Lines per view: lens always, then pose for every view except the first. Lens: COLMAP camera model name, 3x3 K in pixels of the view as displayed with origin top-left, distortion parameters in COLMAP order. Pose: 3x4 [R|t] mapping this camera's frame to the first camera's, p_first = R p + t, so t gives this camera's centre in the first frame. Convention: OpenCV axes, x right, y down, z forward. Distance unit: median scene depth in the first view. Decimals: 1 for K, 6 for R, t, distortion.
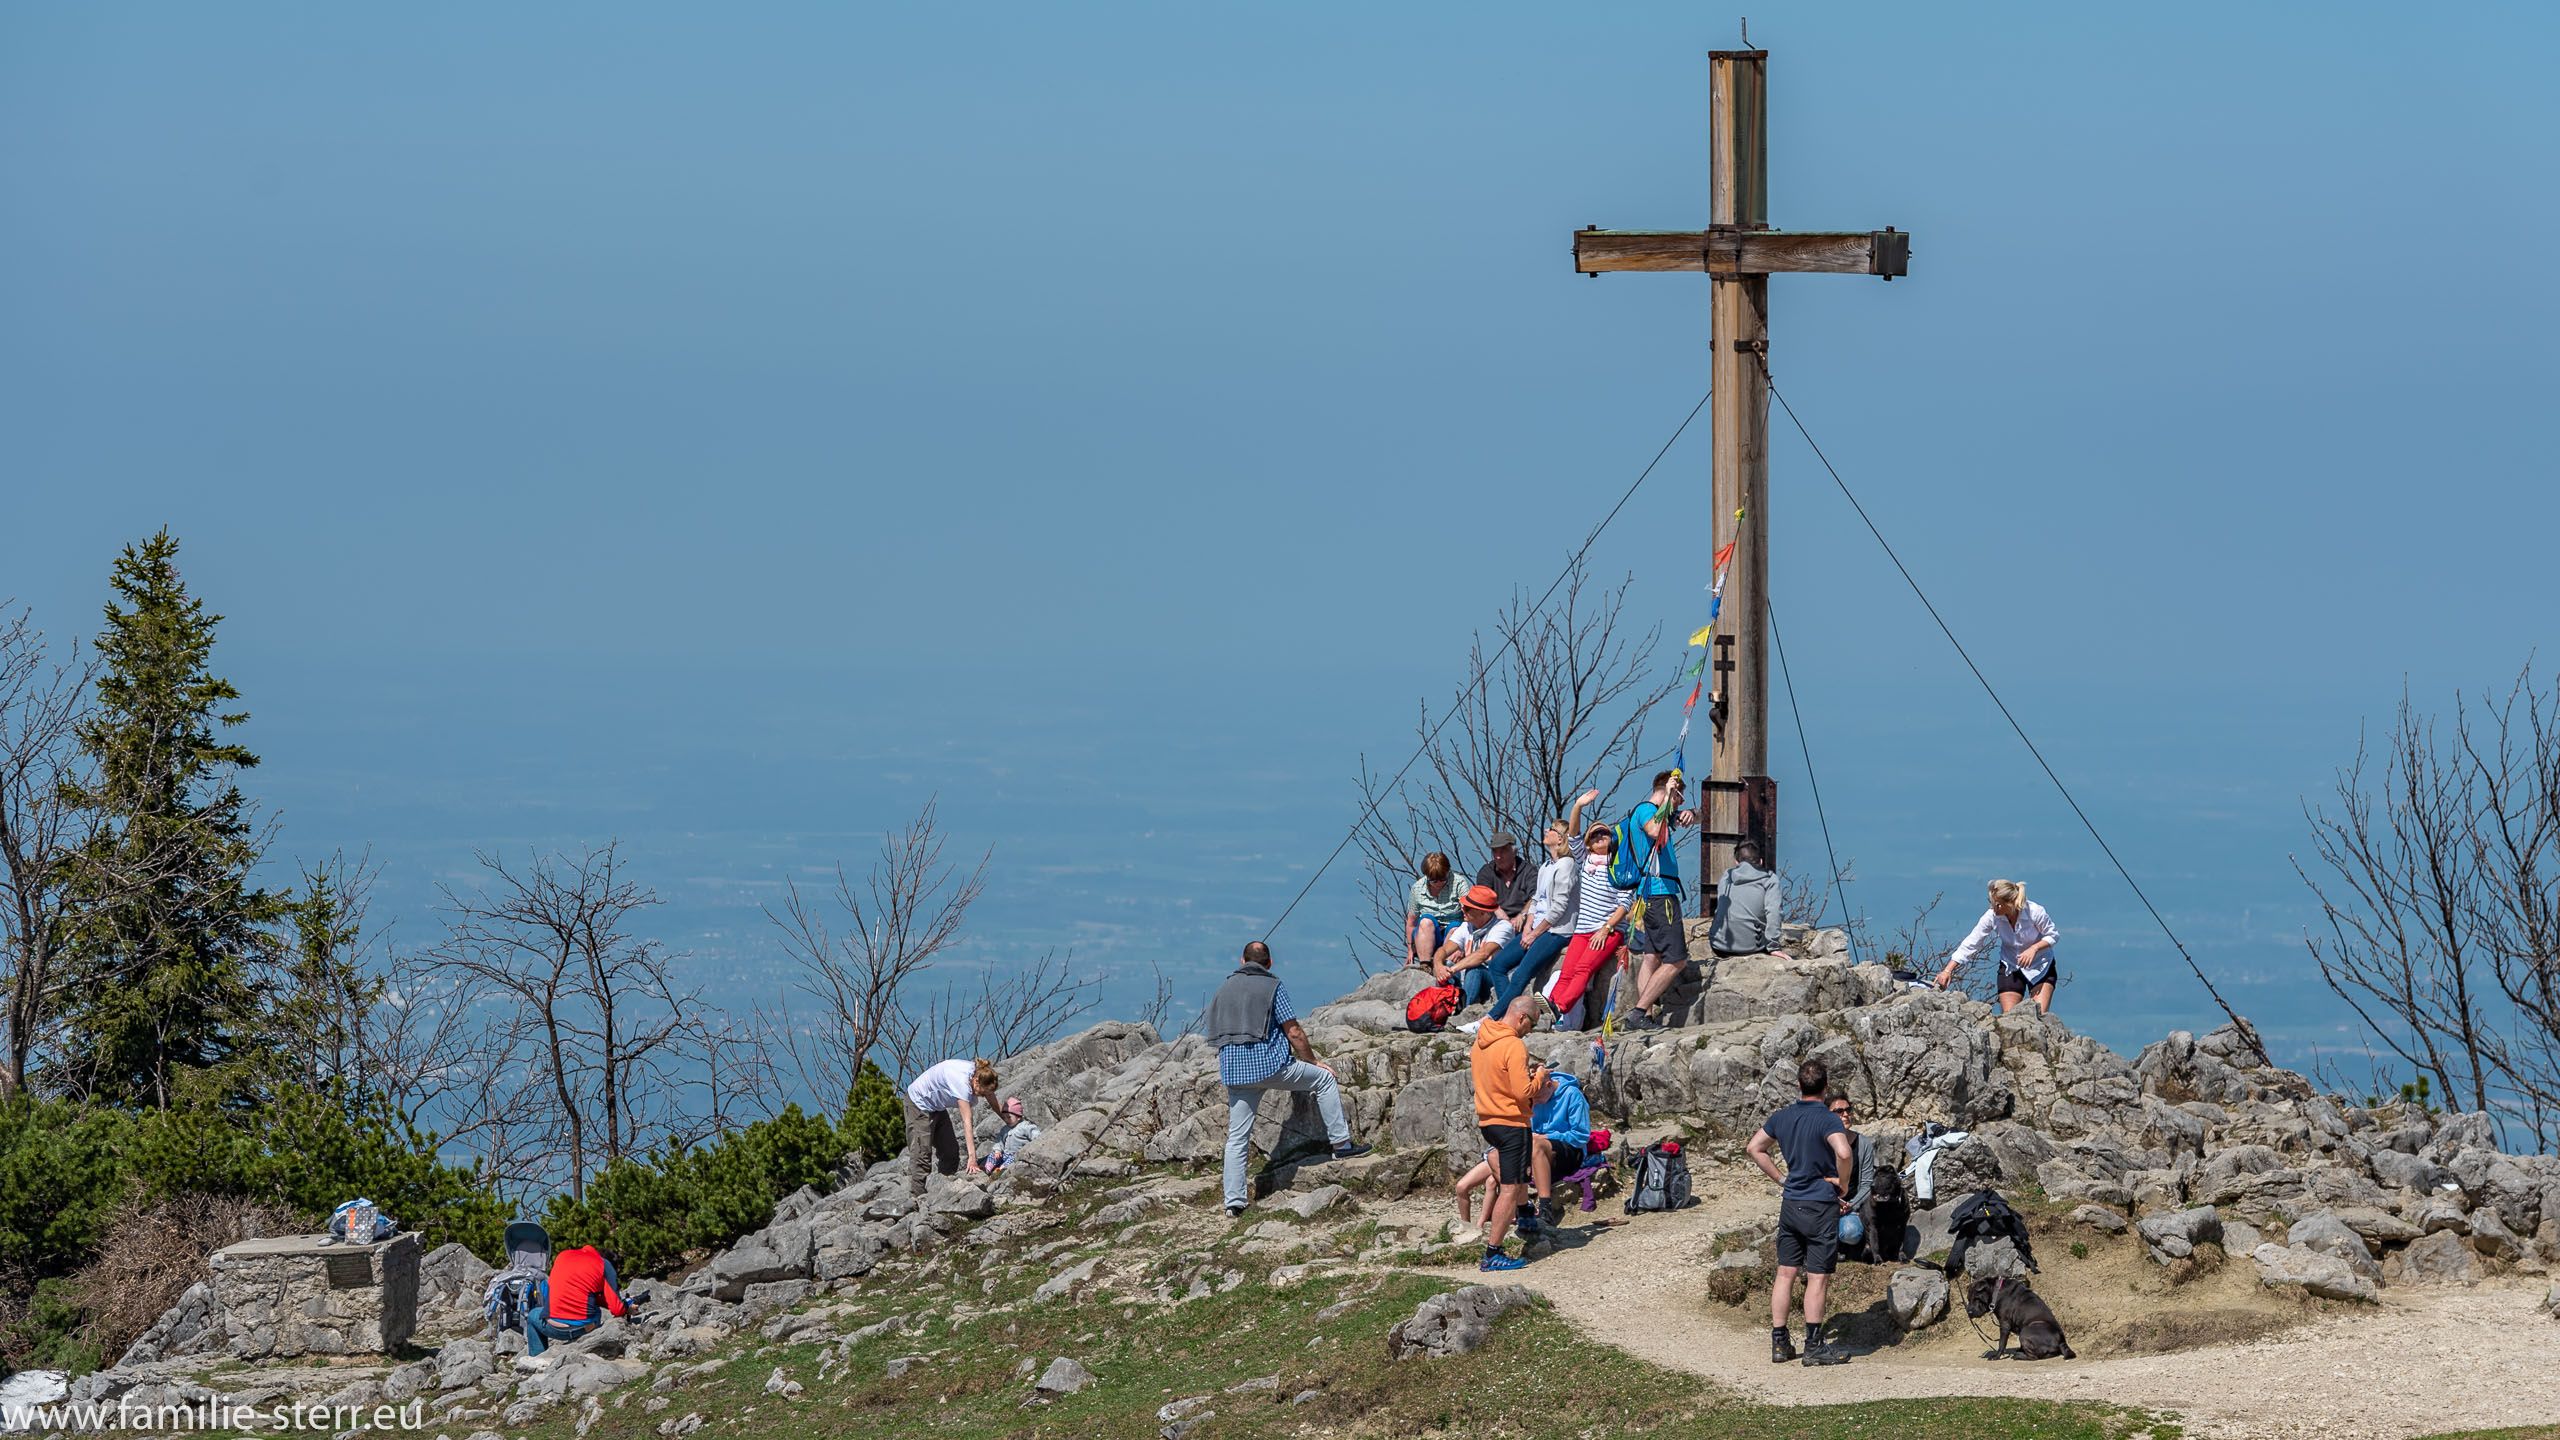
lens RADIAL K [[10281.5, 0, 1280.7], [0, 10281.5, 719.3], [0, 0, 1]] dist [0.064244, 0.000000]
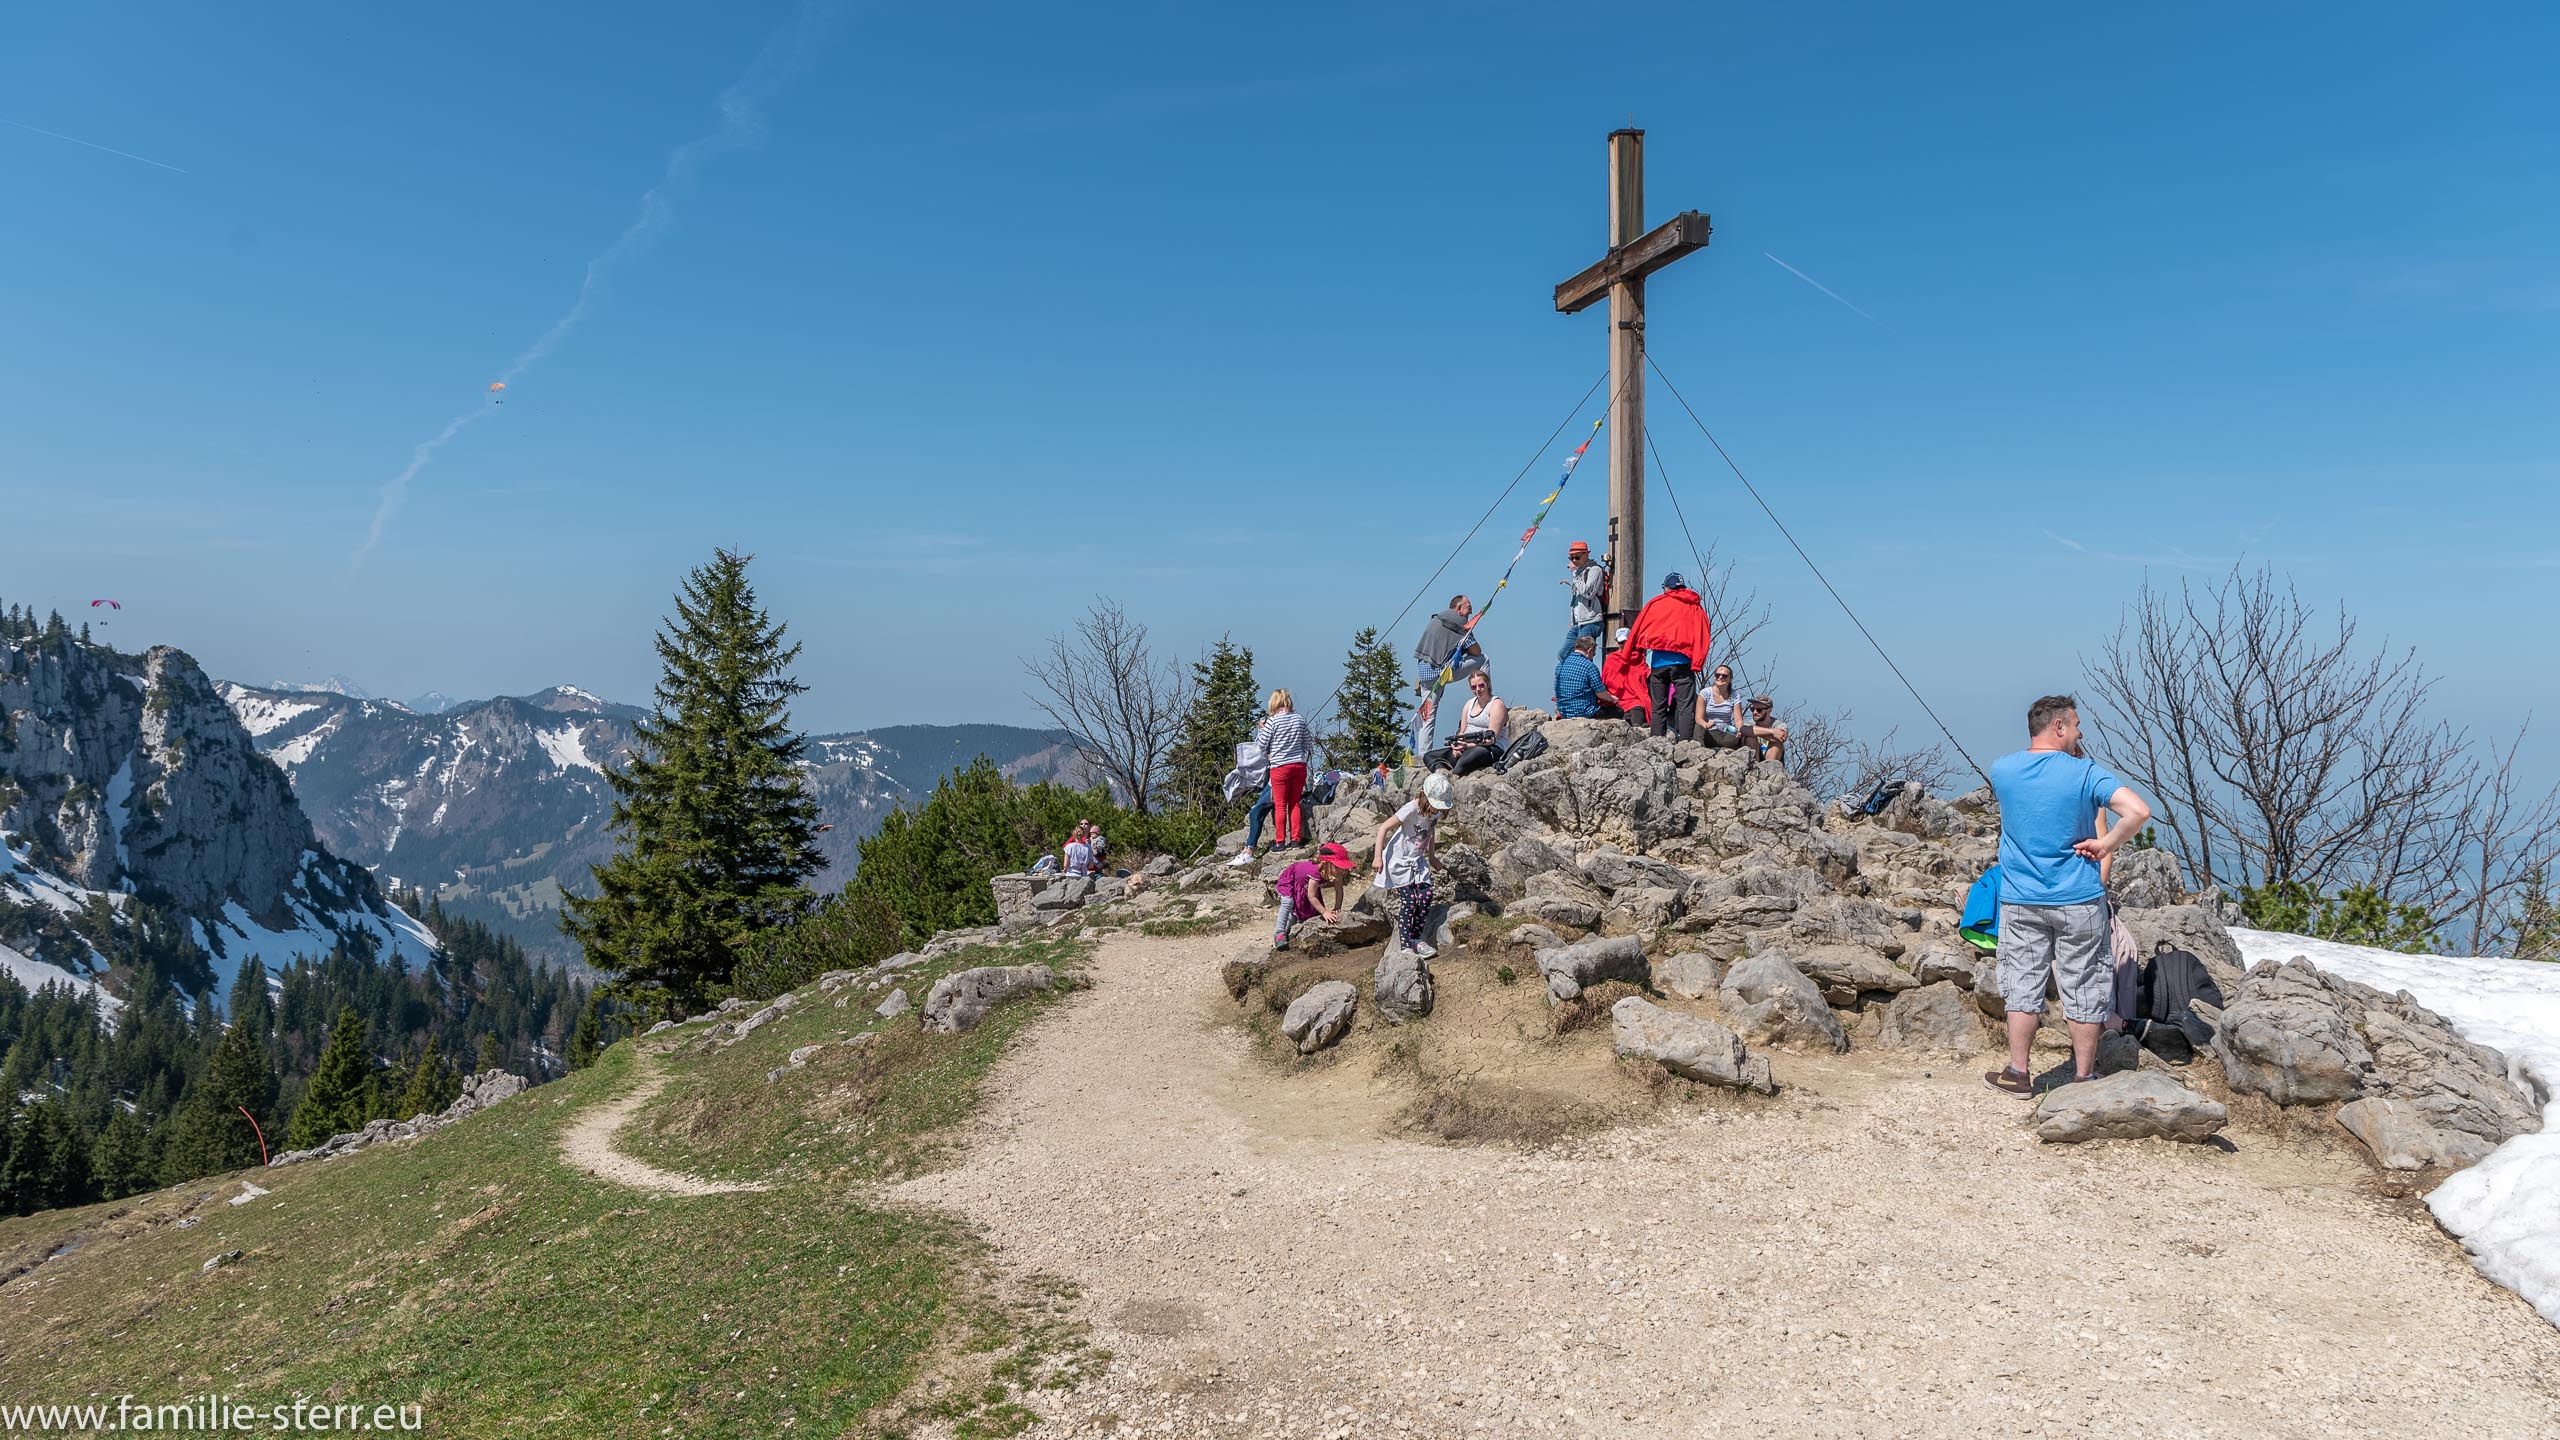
lens RADIAL K [[1764.1, 0, 1279.3], [0, 1764.1, 715.8], [0, 0, 1]] dist [0.009665, 0.003460]
pose [[0.908389, 0.008199, -0.418046, 0.114655], [-0.021372, 0.999411, -0.026838, 0.031155], [0.417580, 0.033314, 0.908029, 0.790058]]
